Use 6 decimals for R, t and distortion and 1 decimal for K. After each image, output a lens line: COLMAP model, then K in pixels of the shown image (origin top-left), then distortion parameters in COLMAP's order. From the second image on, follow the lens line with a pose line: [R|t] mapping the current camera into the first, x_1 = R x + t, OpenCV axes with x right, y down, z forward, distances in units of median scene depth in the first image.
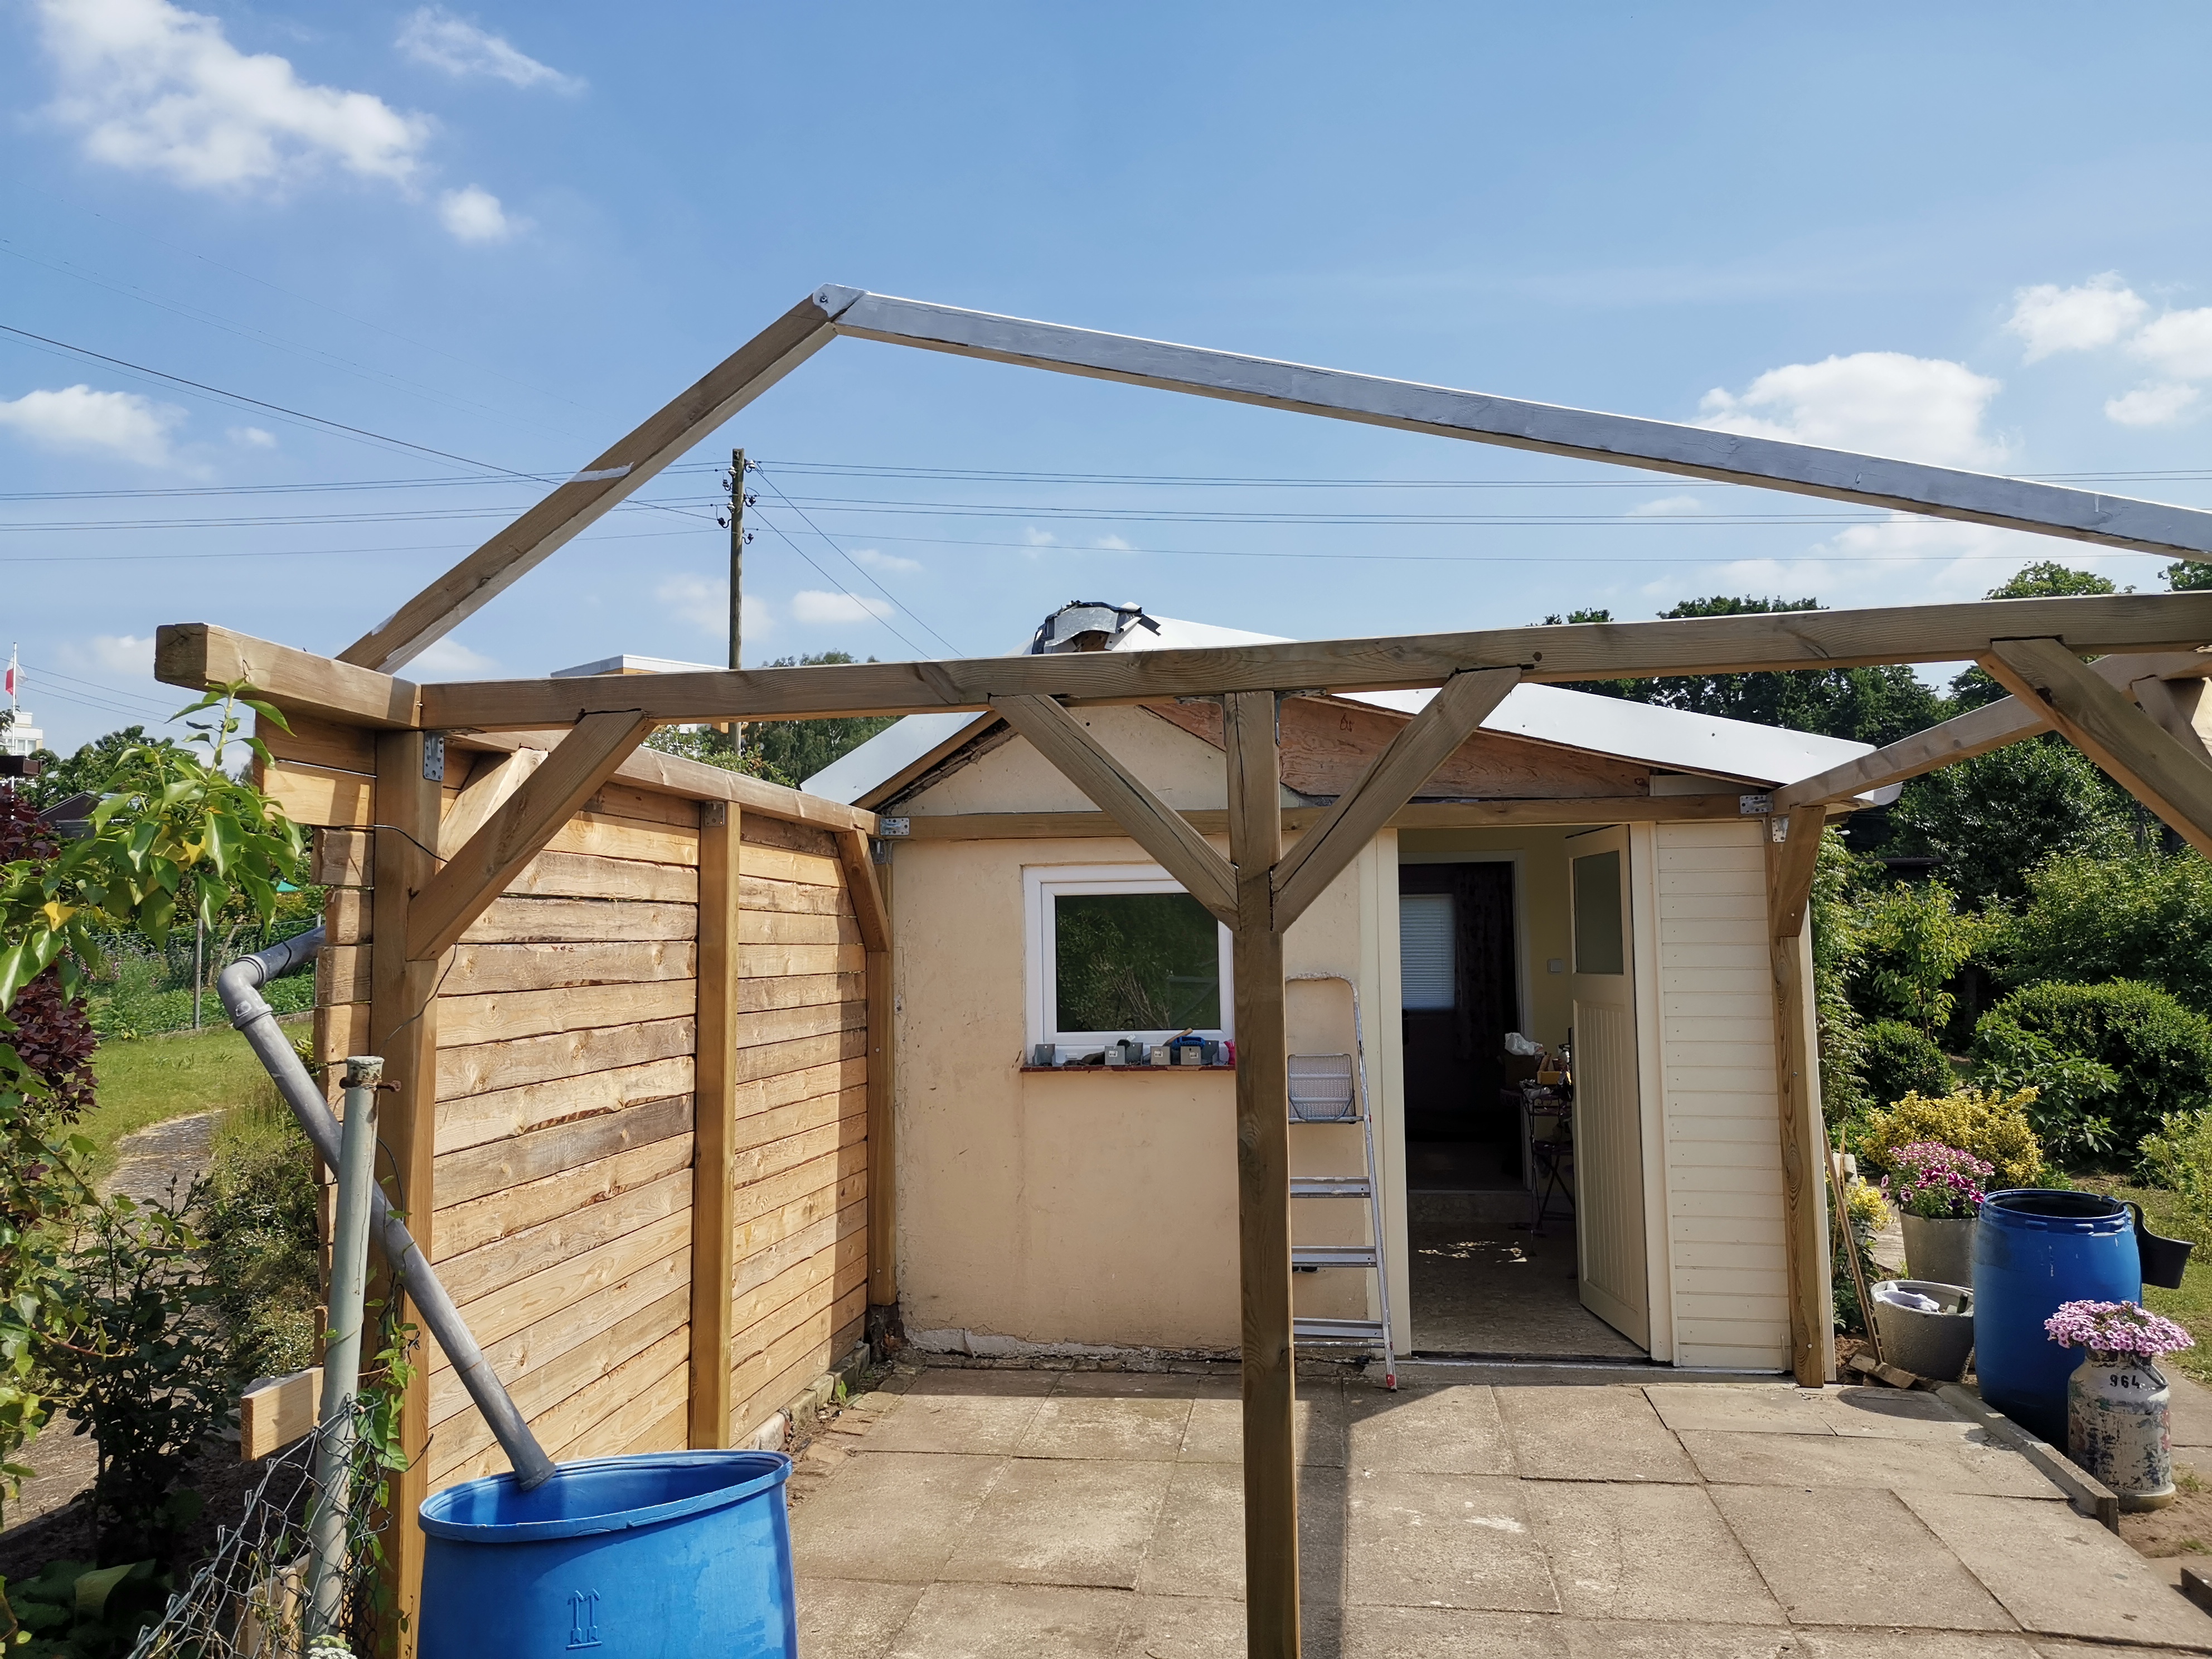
lens RADIAL K [[1713.7, 0, 1097.1], [0, 1713.7, 817.6], [0, 0, 1]] dist [0.081493, -0.112371]
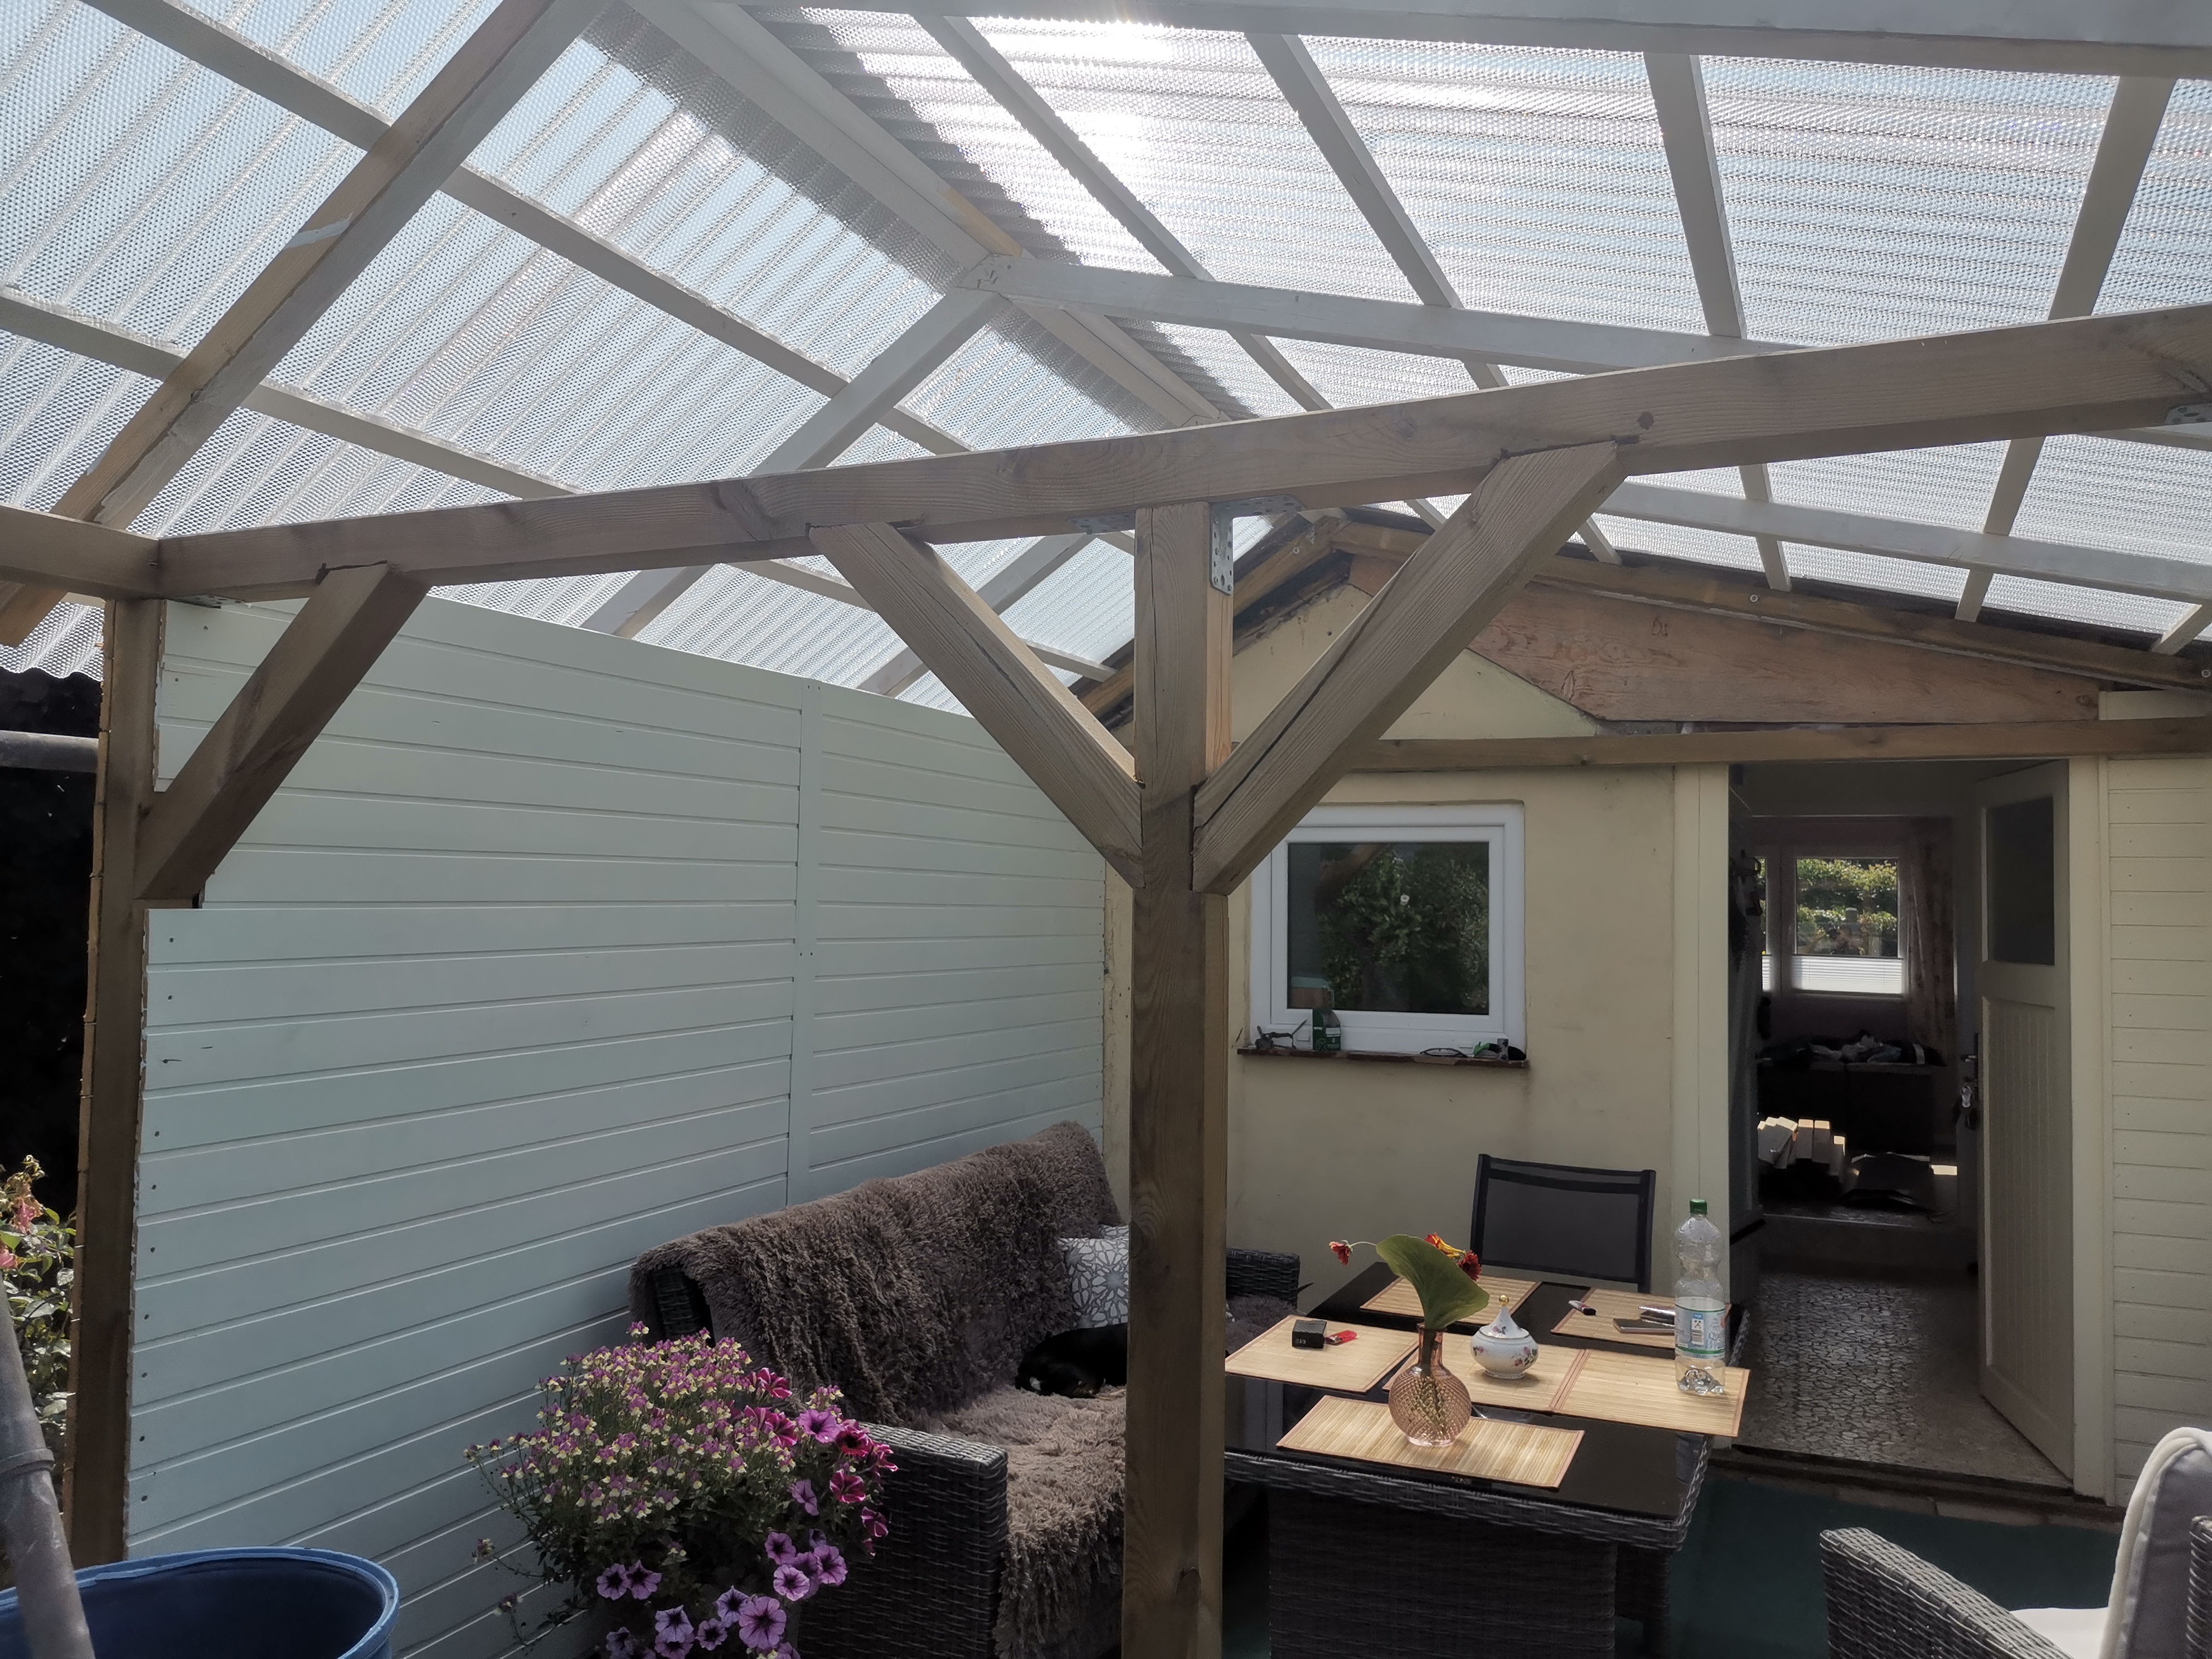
lens RADIAL K [[1713.7, 0, 1097.1], [0, 1713.7, 817.6], [0, 0, 1]] dist [0.081493, -0.112371]
pose [[0.963375, 0.015054, -0.267733, 0.110359], [-0.007849, 0.999578, 0.027959, 0.010830], [0.268041, -0.024833, 0.963087, 0.185520]]
